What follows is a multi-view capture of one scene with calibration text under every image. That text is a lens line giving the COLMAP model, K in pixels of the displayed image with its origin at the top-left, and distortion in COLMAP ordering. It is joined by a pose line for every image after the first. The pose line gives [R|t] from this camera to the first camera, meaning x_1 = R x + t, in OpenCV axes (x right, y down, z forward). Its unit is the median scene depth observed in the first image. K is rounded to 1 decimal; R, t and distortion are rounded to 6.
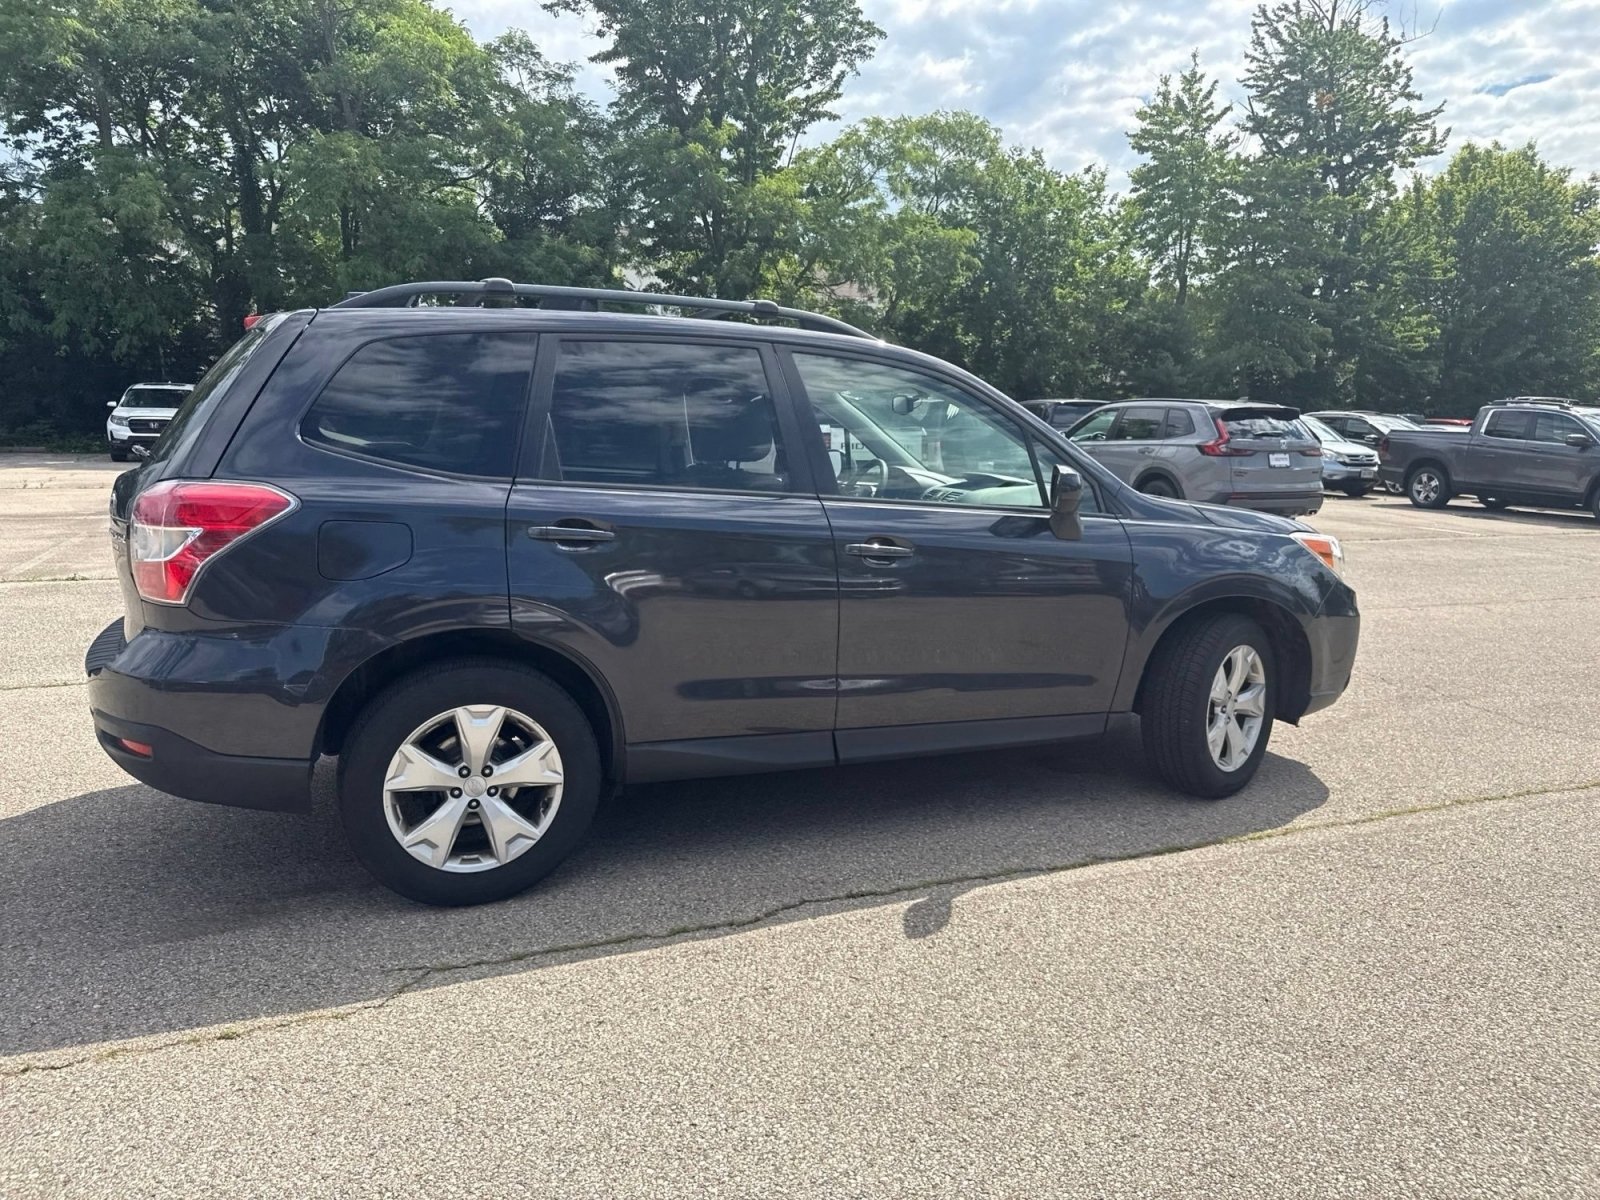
lens RADIAL K [[1125.8, 0, 807.9], [0, 1125.8, 587.7], [0, 0, 1]] dist [0.014765, -0.020953]
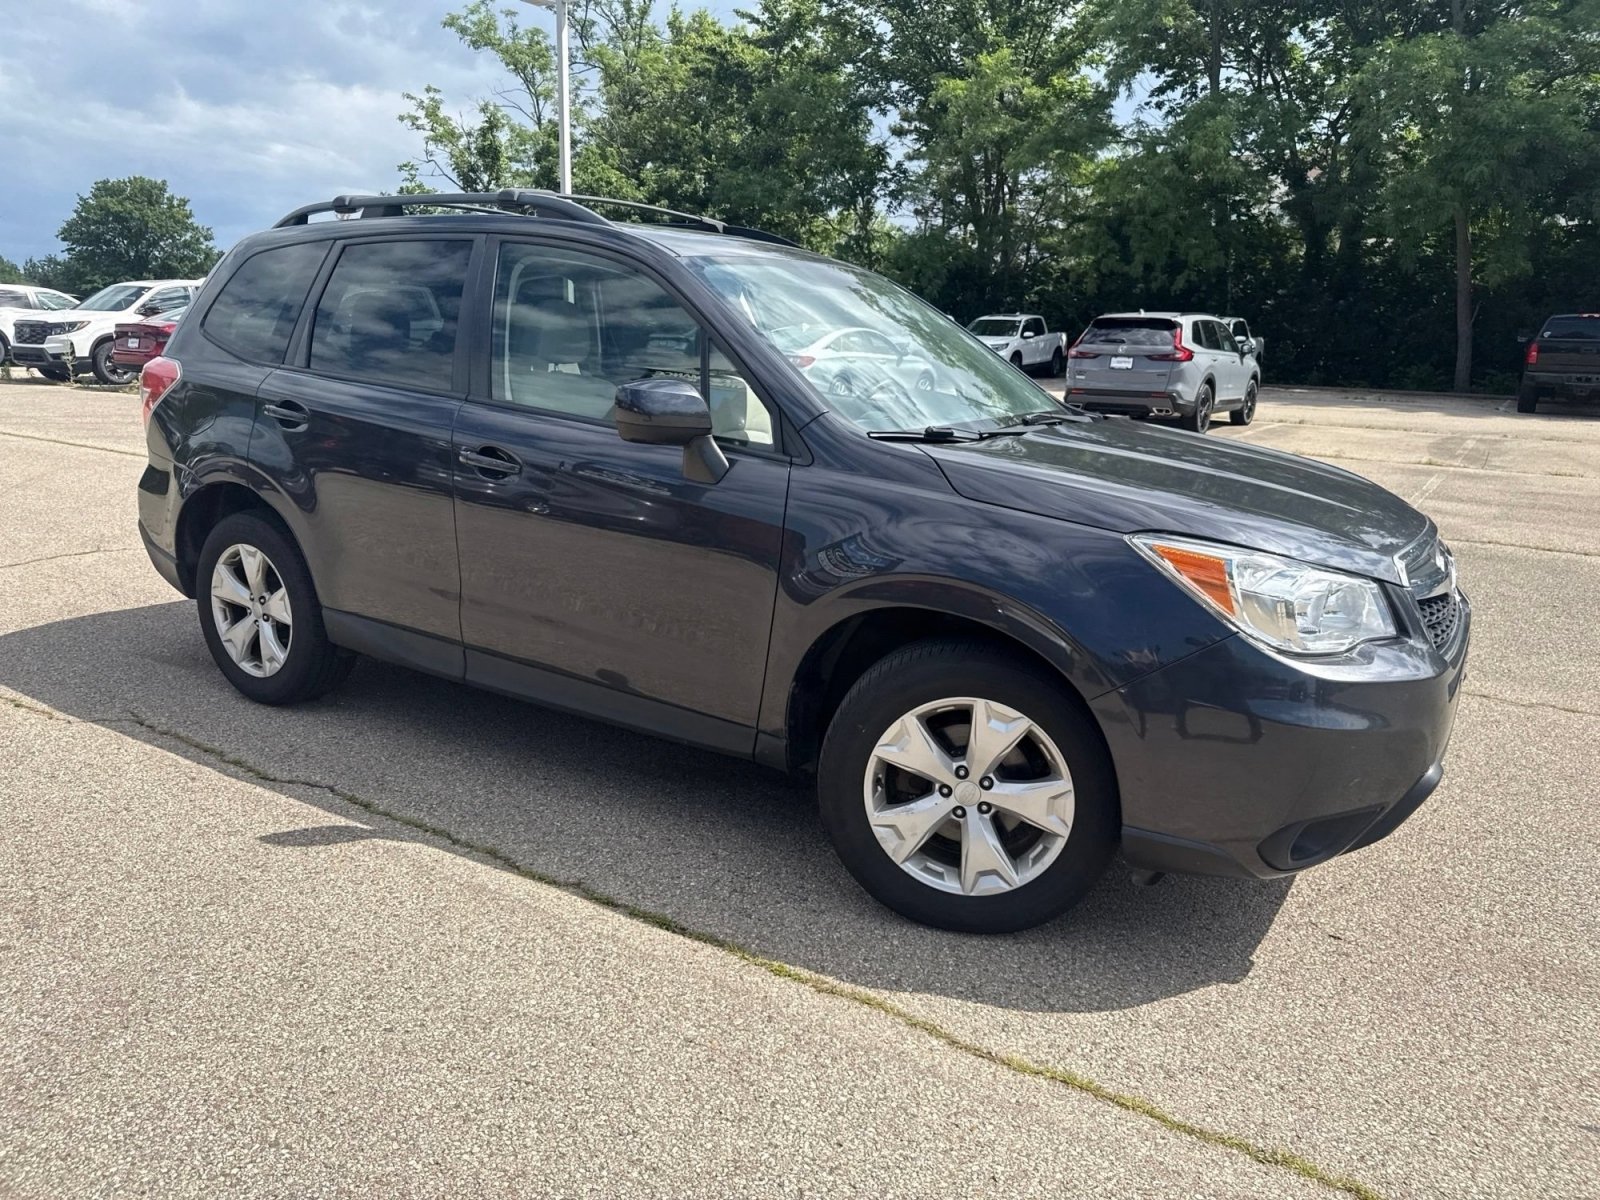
lens RADIAL K [[1125.8, 0, 802.6], [0, 1125.8, 587.7], [0, 0, 1]] dist [0.014765, -0.020953]
pose [[0.564564, 0.181134, -0.805269, 0.116432], [-0.137698, 0.982620, 0.124488, -0.009938], [0.813822, 0.040603, 0.579694, 0.083021]]
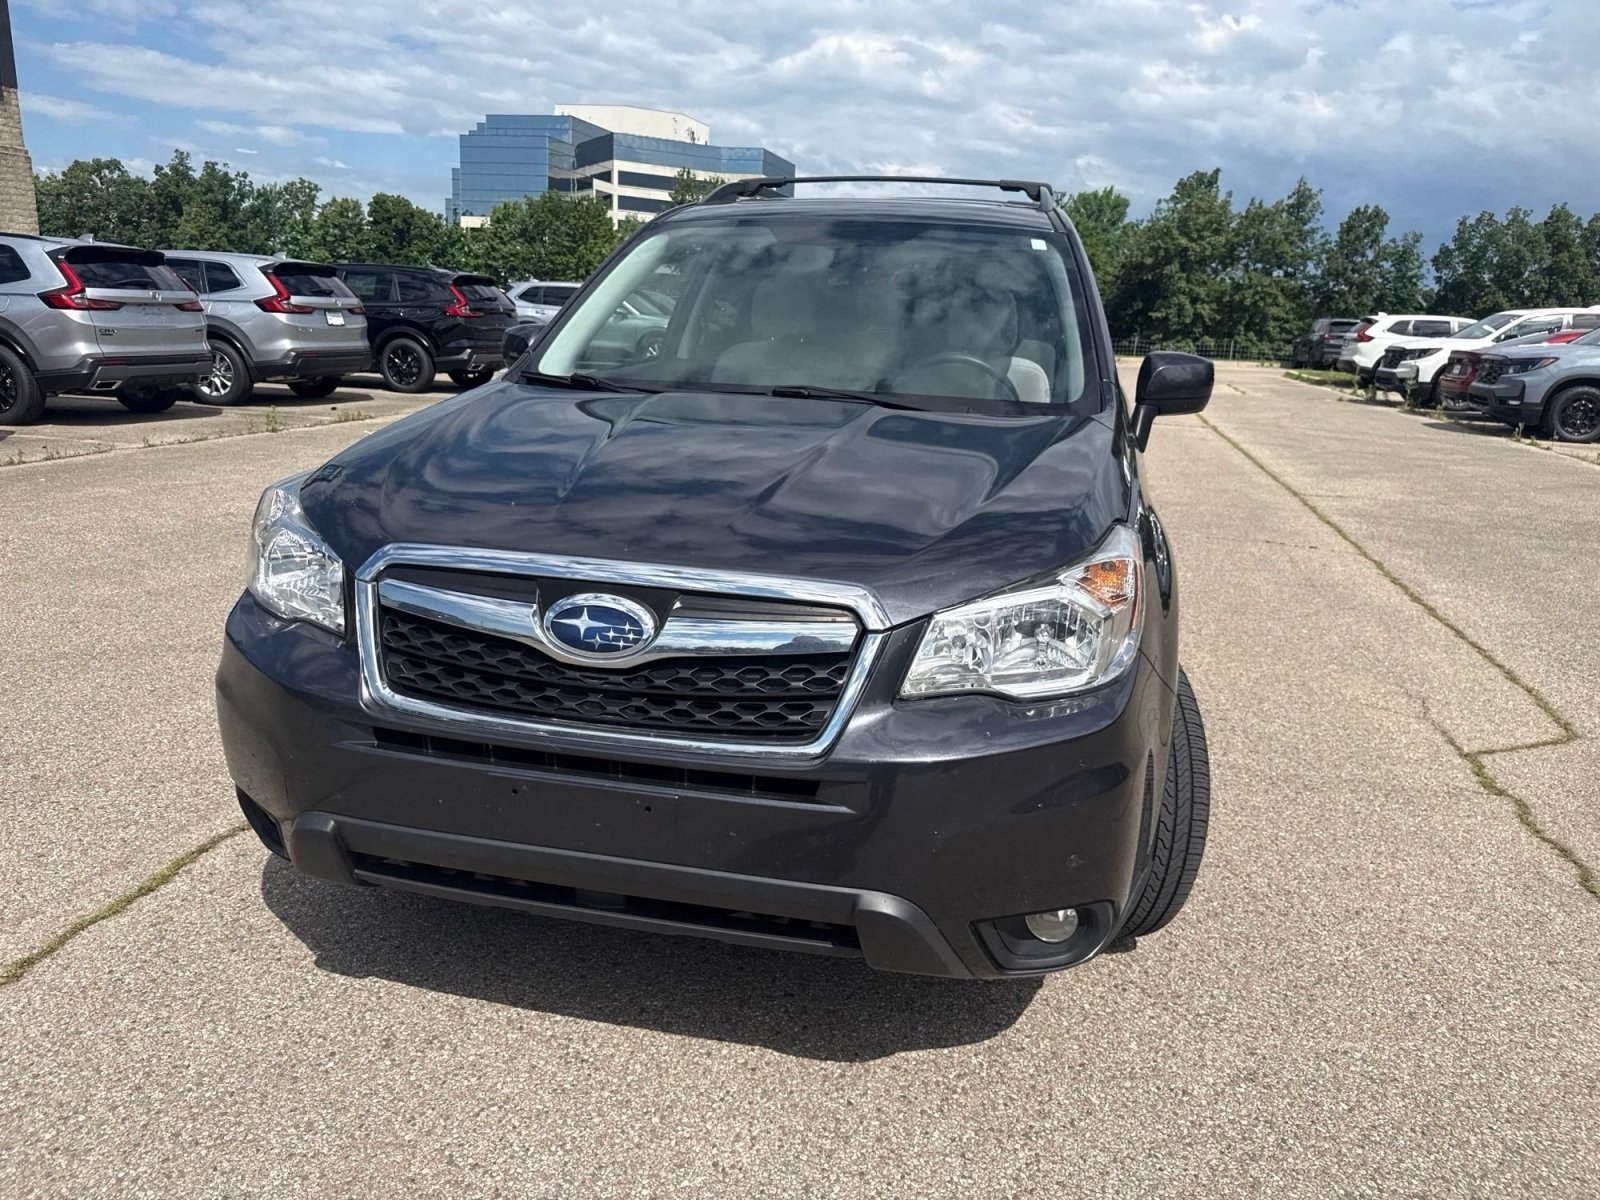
lens RADIAL K [[1125.8, 0, 812.6], [0, 1125.8, 609.3], [0, 0, 1]] dist [0.014765, -0.020953]
pose [[-0.578533, 0.165558, -0.798680, 0.111148], [-0.169197, 0.933527, 0.316070, -0.027698], [0.797917, 0.317991, -0.512065, 0.217136]]
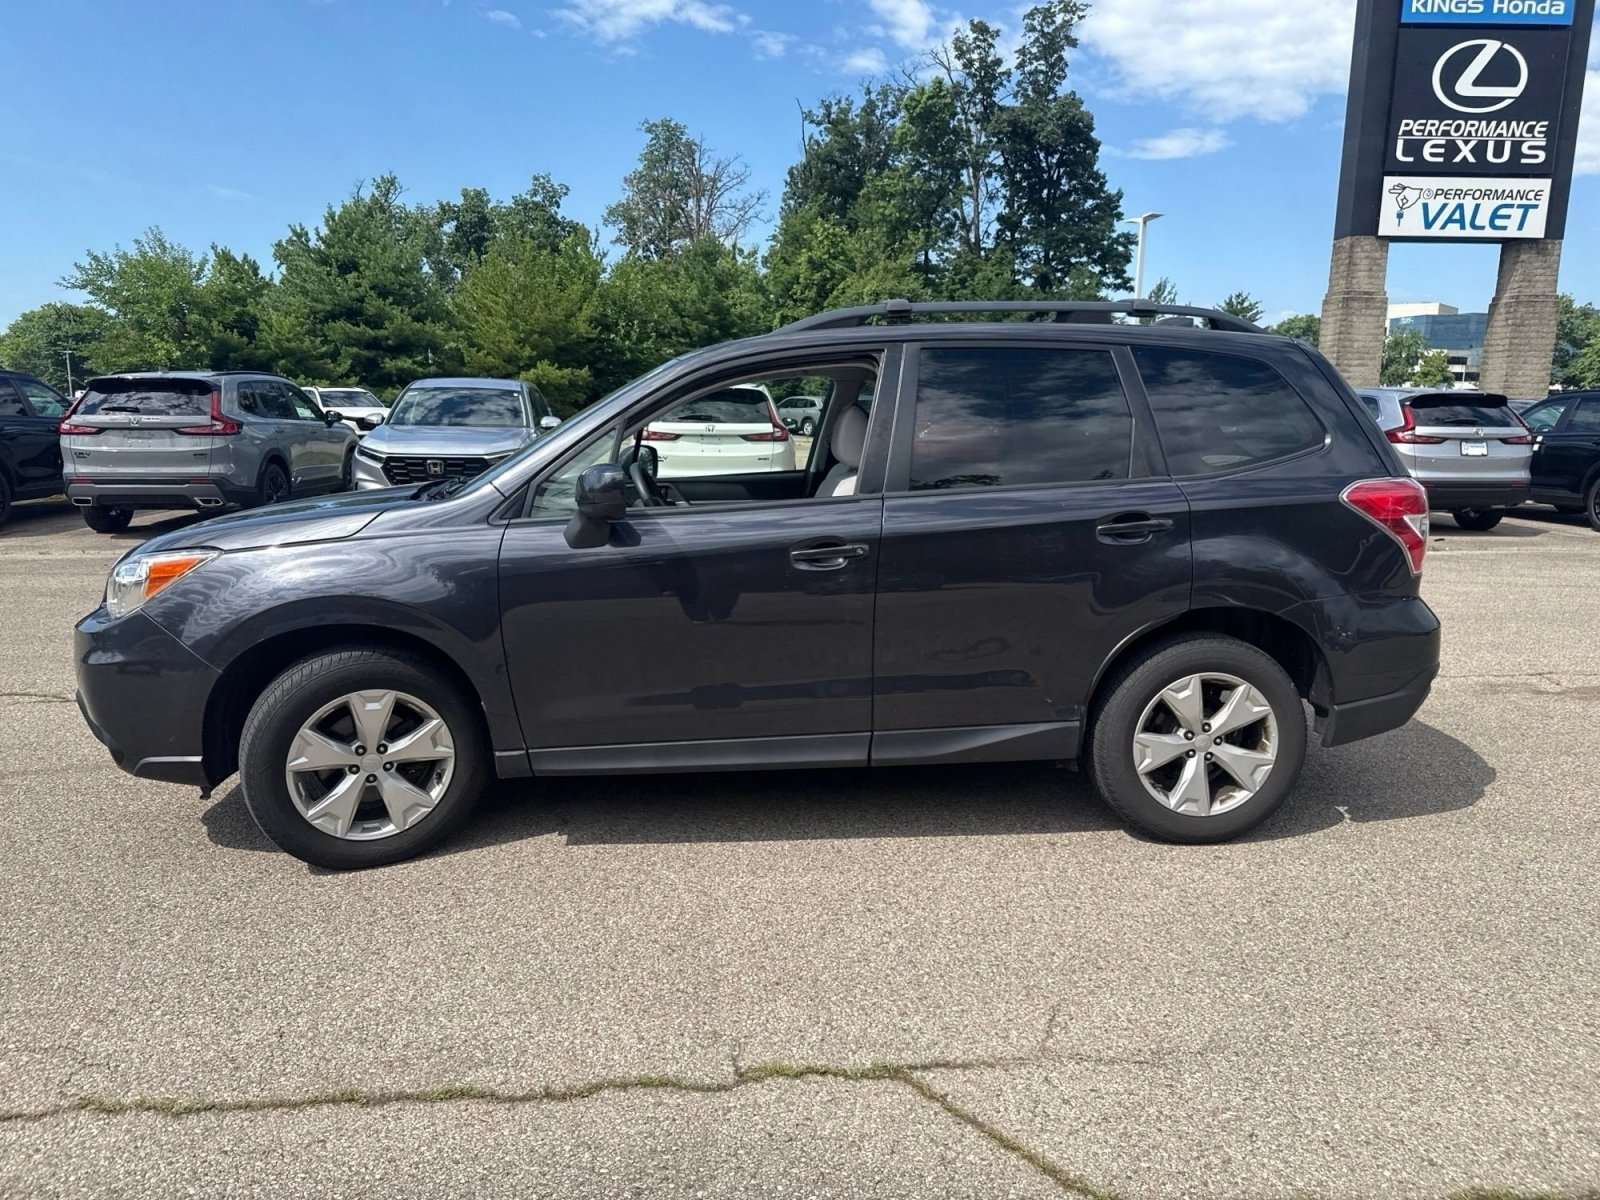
lens RADIAL K [[1125.8, 0, 800.6], [0, 1125.8, 615.4], [0, 0, 1]] dist [0.014765, -0.020953]
pose [[-0.952702, -0.079108, 0.293429, -0.039566], [0.019514, 0.947611, 0.318830, -0.042775], [-0.303279, 0.309476, -0.901247, 0.280496]]
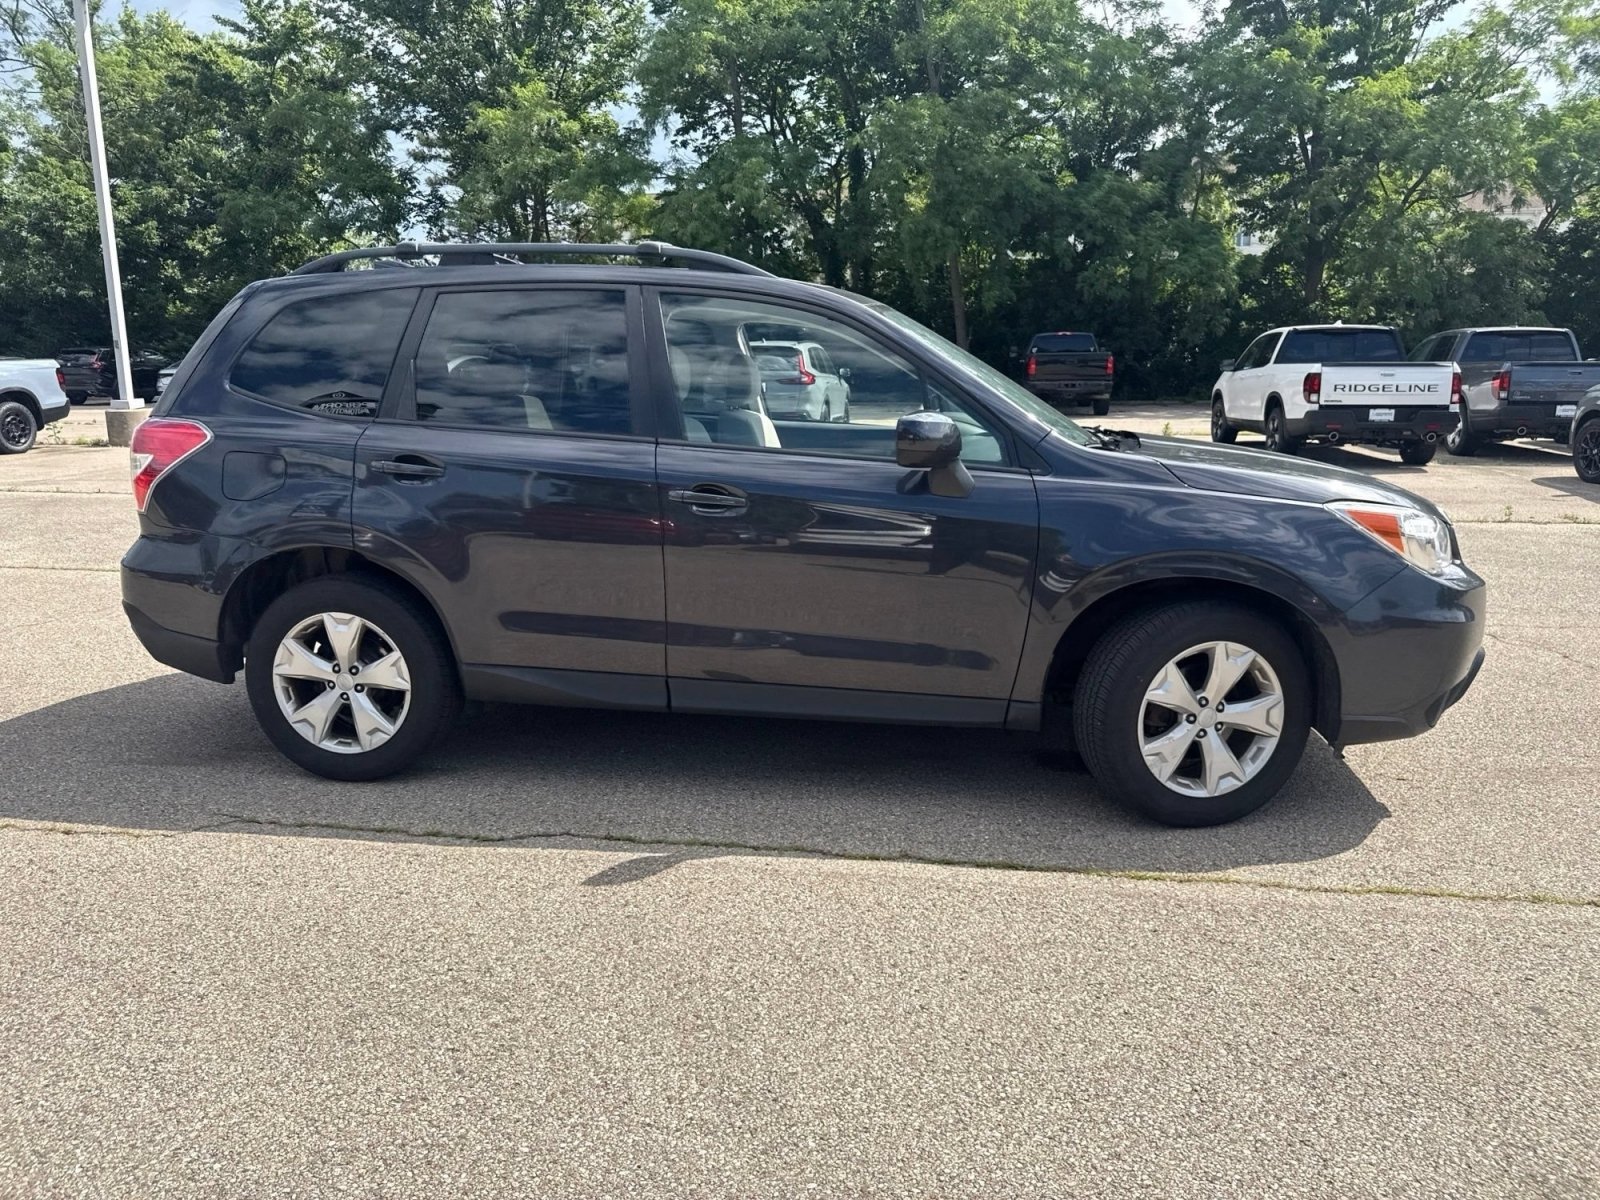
lens RADIAL K [[1125.8, 0, 804.9], [0, 1125.8, 587.6], [0, 0, 1]] dist [0.014765, -0.020953]
pose [[0.855796, 0.082157, -0.510748, 0.077563], [-0.059004, 0.996367, 0.061405, -0.002530], [0.513938, -0.022414, 0.857535, 0.025731]]
